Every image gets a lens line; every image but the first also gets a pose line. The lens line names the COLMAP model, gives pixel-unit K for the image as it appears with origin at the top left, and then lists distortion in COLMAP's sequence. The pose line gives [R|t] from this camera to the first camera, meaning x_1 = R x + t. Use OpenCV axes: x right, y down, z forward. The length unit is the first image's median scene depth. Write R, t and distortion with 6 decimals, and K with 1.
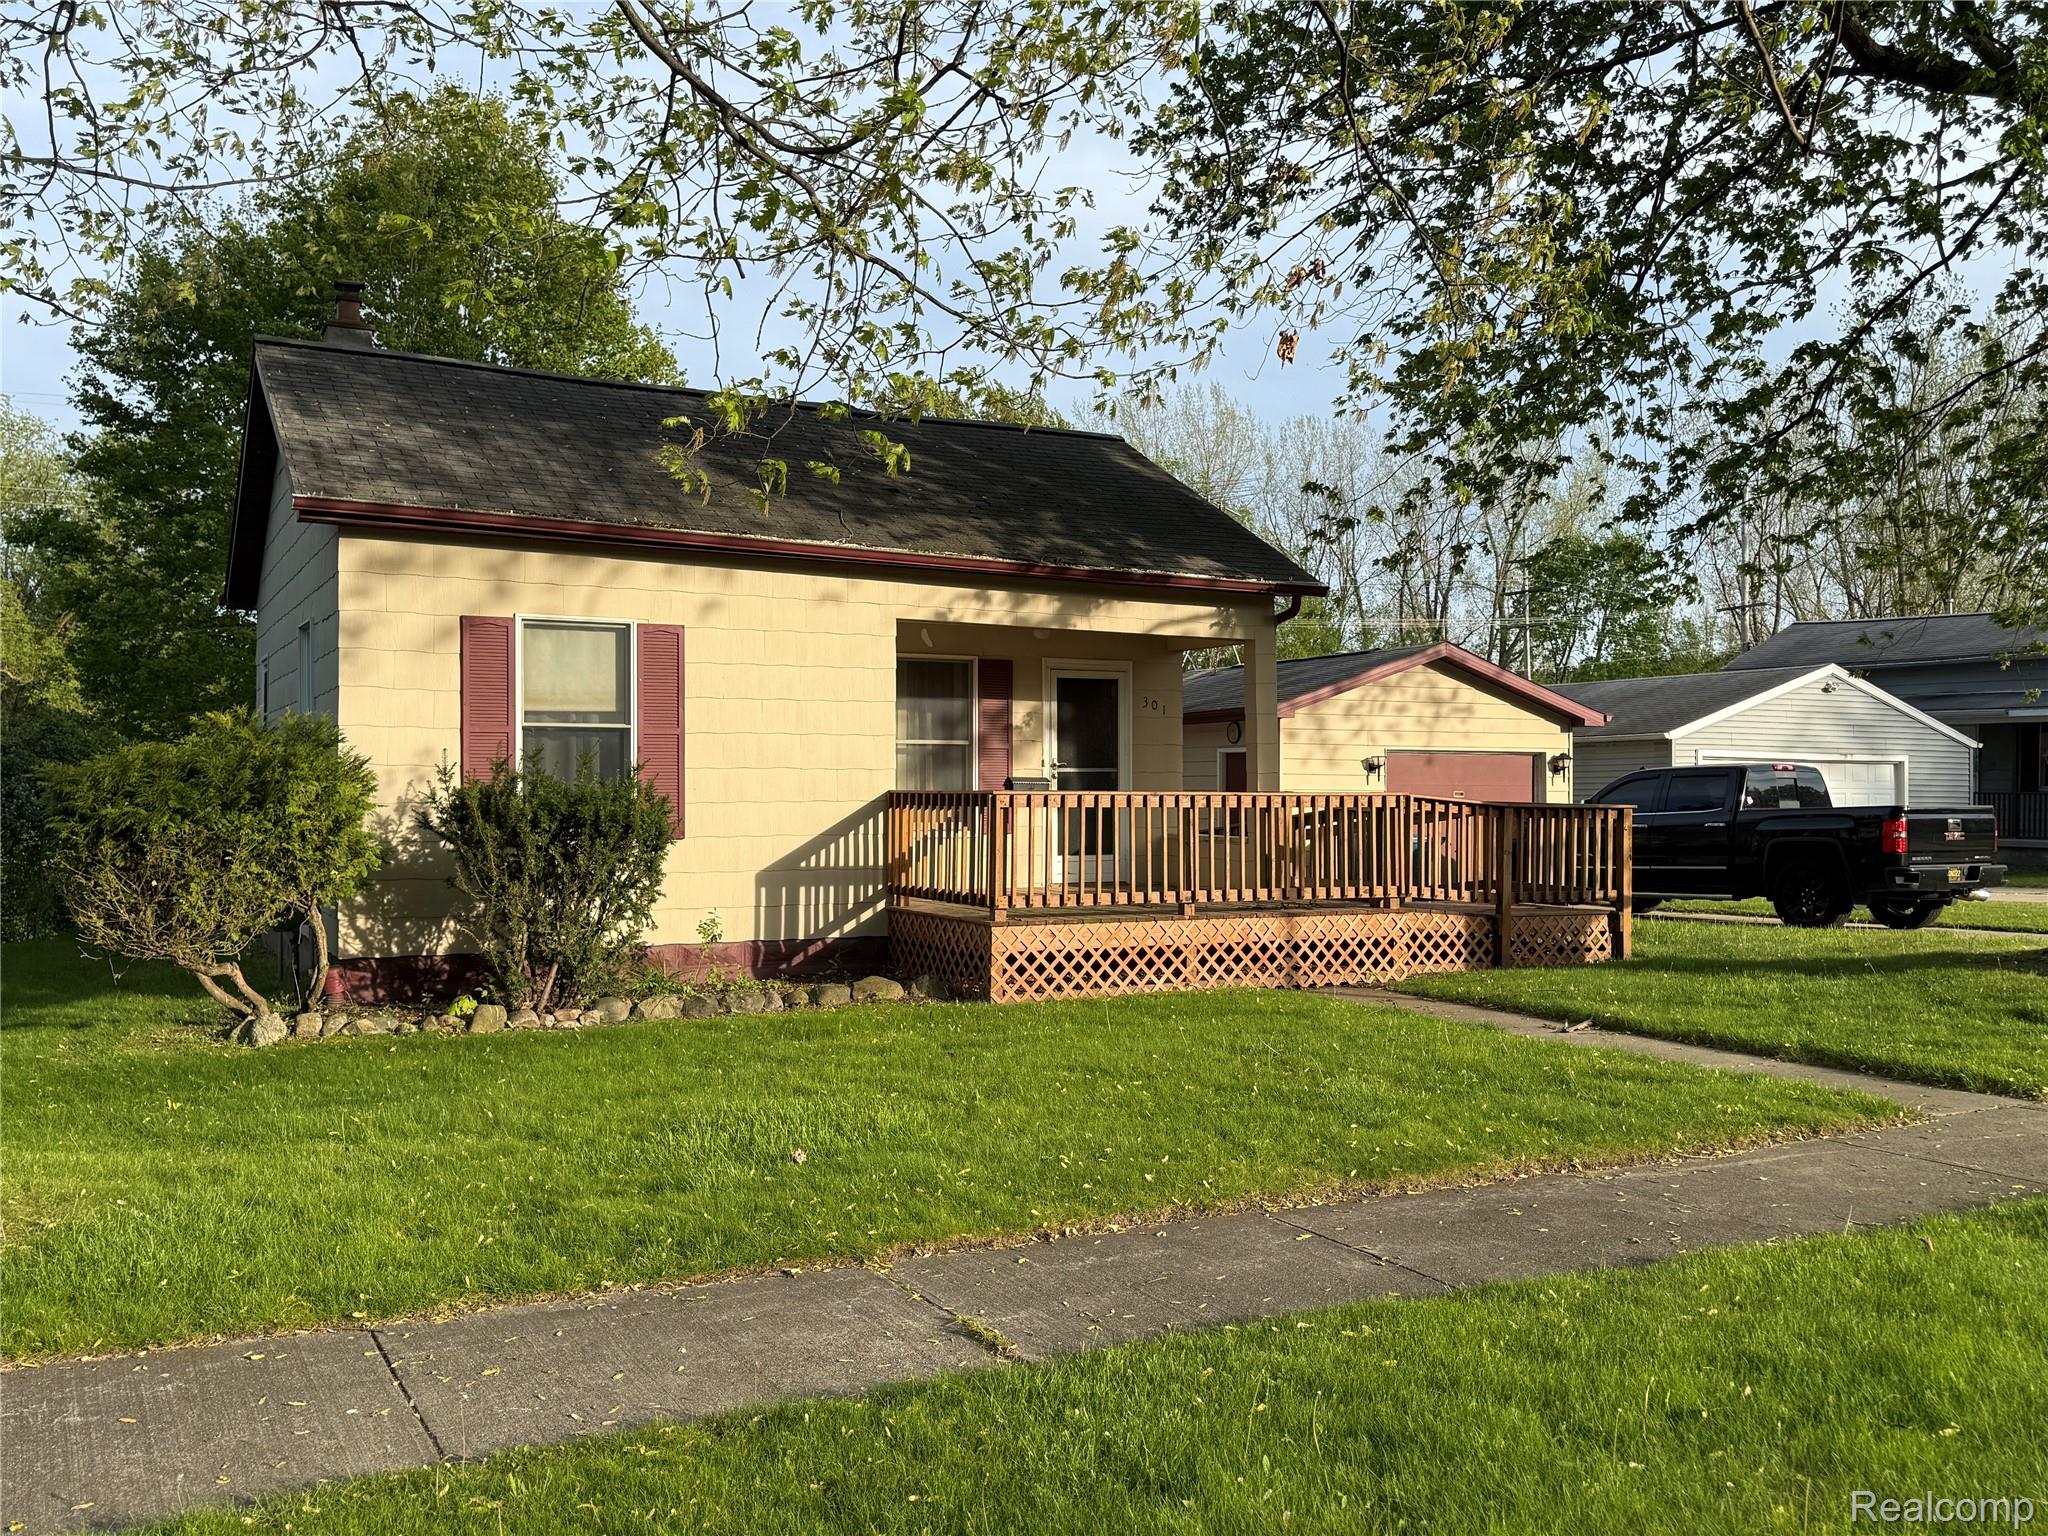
lens RADIAL K [[1750.6, 0, 1024.0], [0, 1750.6, 768.0], [0, 0, 1]] dist [0.169483, -0.339833]
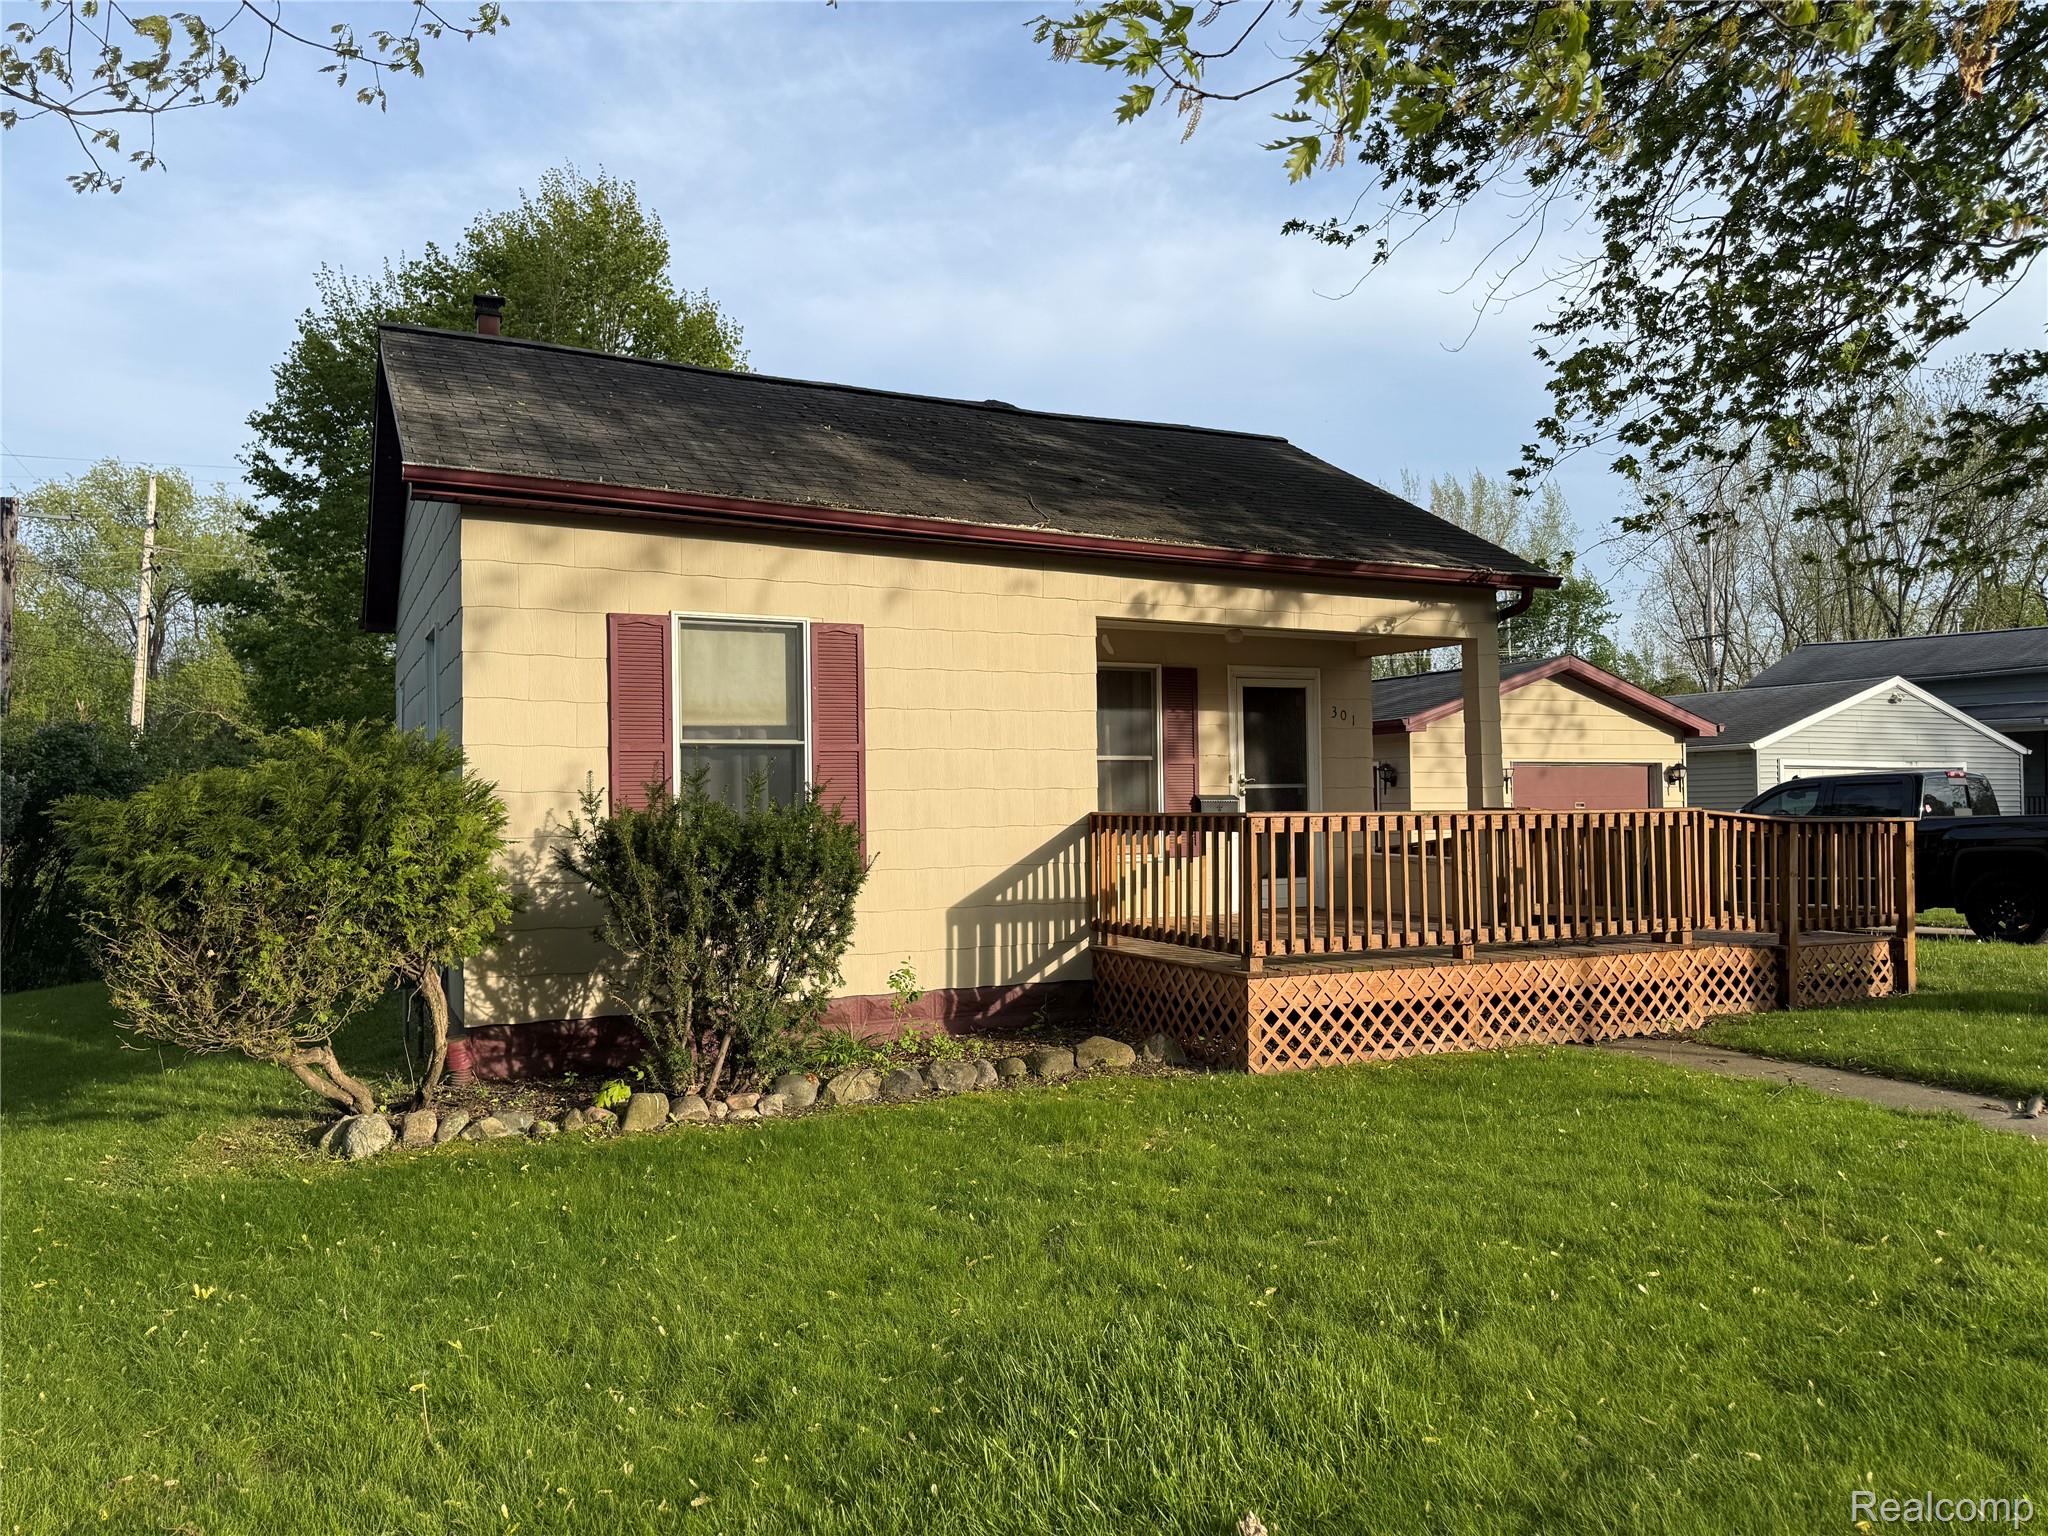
lens RADIAL K [[1414.9, 0, 1024.0], [0, 1414.9, 768.0], [0, 0, 1]] dist [0.162692, -0.317643]
pose [[0.999617, -0.013667, -0.024058, -0.099784], [0.013379, 0.999837, -0.012083, -0.001452], [0.024219, 0.011756, 0.999638, 0.312195]]
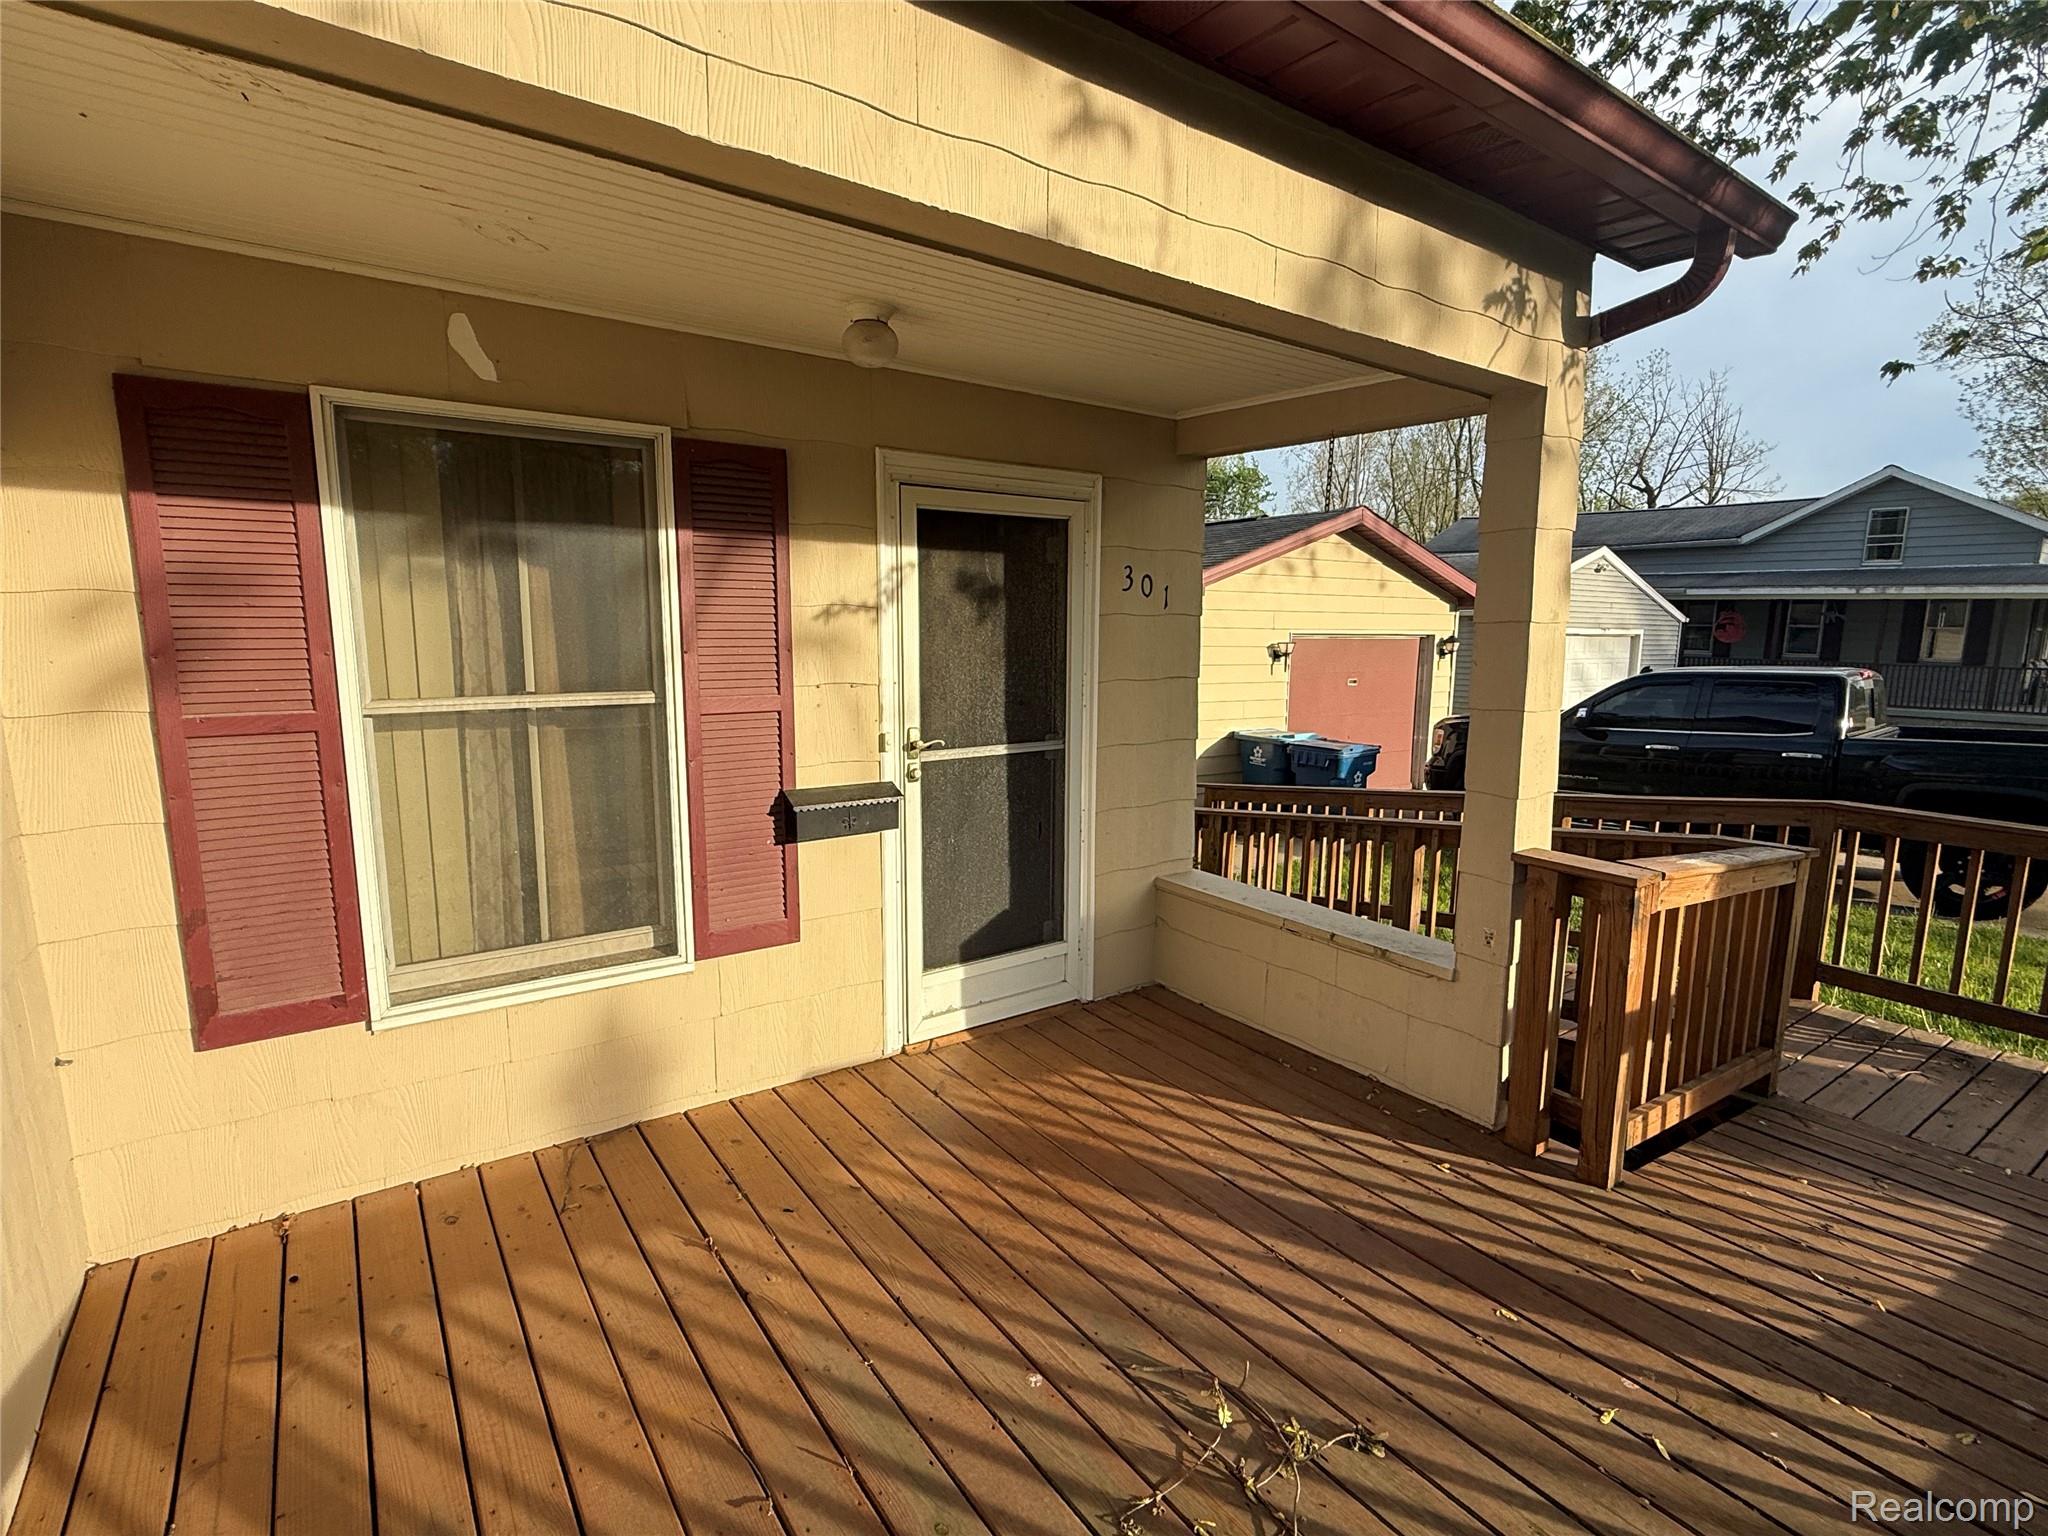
lens RADIAL K [[995.8, 0, 1024.0], [0, 995.8, 768.0], [0, 0, 1]] dist [-0.008919, -0.000192]
pose [[0.989583, -0.016343, 0.143034, 0.012843], [-0.006315, 0.987651, 0.156542, -0.038423], [-0.143826, -0.155815, 0.977259, 0.986681]]
